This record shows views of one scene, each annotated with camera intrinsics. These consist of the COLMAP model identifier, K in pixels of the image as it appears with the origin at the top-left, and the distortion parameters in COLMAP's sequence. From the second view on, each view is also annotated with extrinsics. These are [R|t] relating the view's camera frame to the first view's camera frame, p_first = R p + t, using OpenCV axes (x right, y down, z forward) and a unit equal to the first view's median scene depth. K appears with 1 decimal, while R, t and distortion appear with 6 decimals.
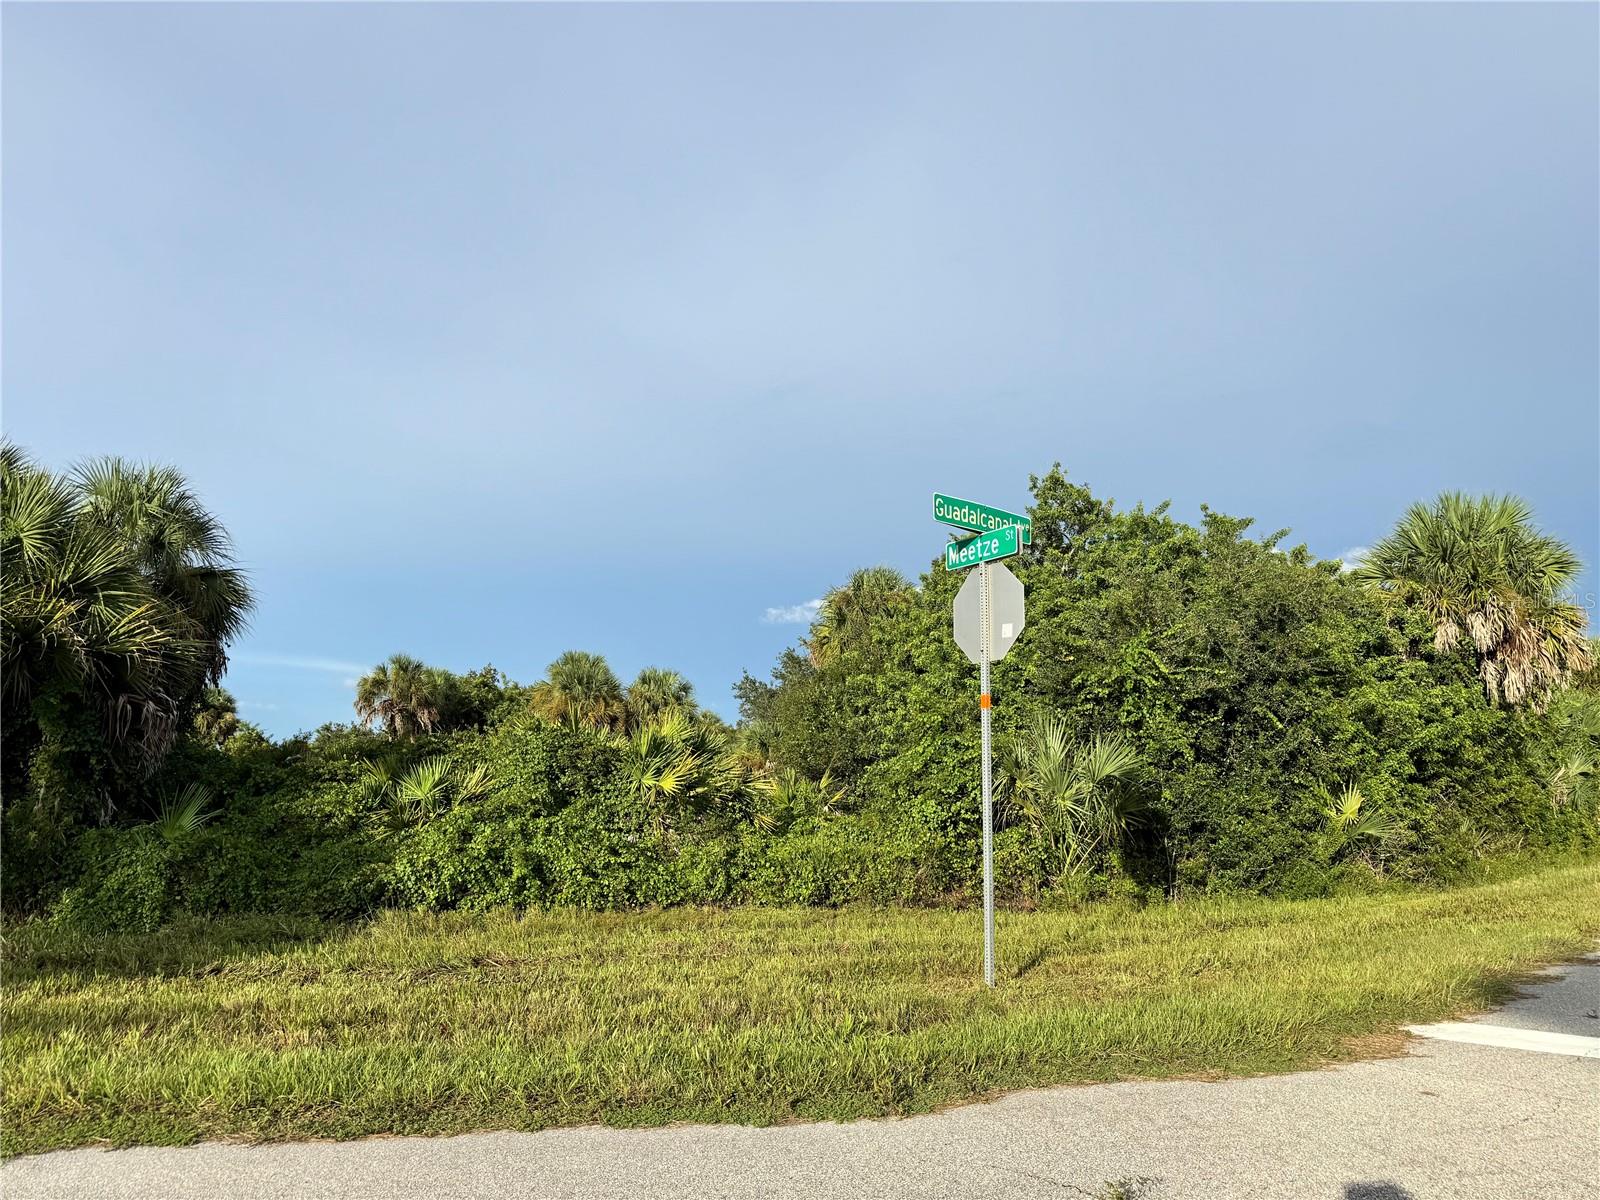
lens RADIAL K [[1105.0, 0, 812.5], [0, 1105.0, 596.1], [0, 0, 1]] dist [0.135167, -0.192478]
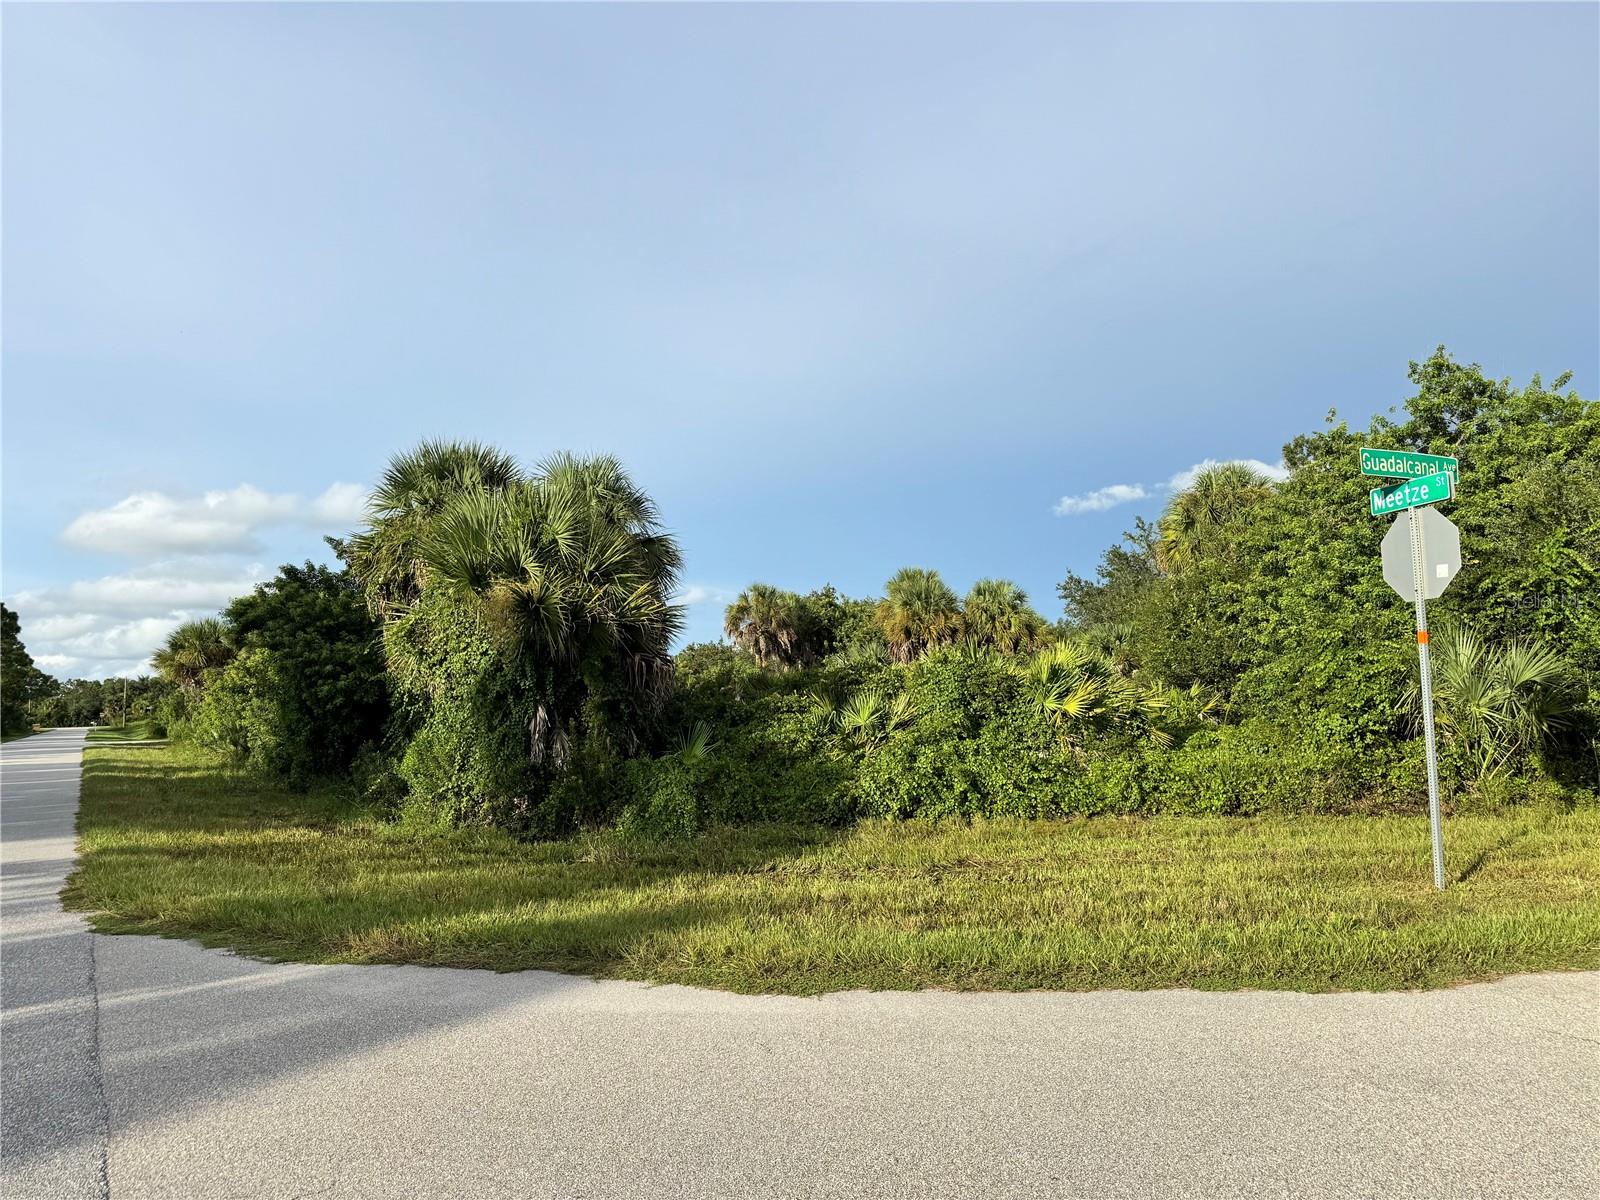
lens RADIAL K [[1105.0, 0, 812.5], [0, 1105.0, 596.1], [0, 0, 1]] dist [0.135167, -0.192478]
pose [[0.959137, -0.066517, -0.275011, -0.063741], [0.090632, 0.992986, 0.075919, -0.048252], [0.268032, -0.097741, 0.958439, -0.123646]]
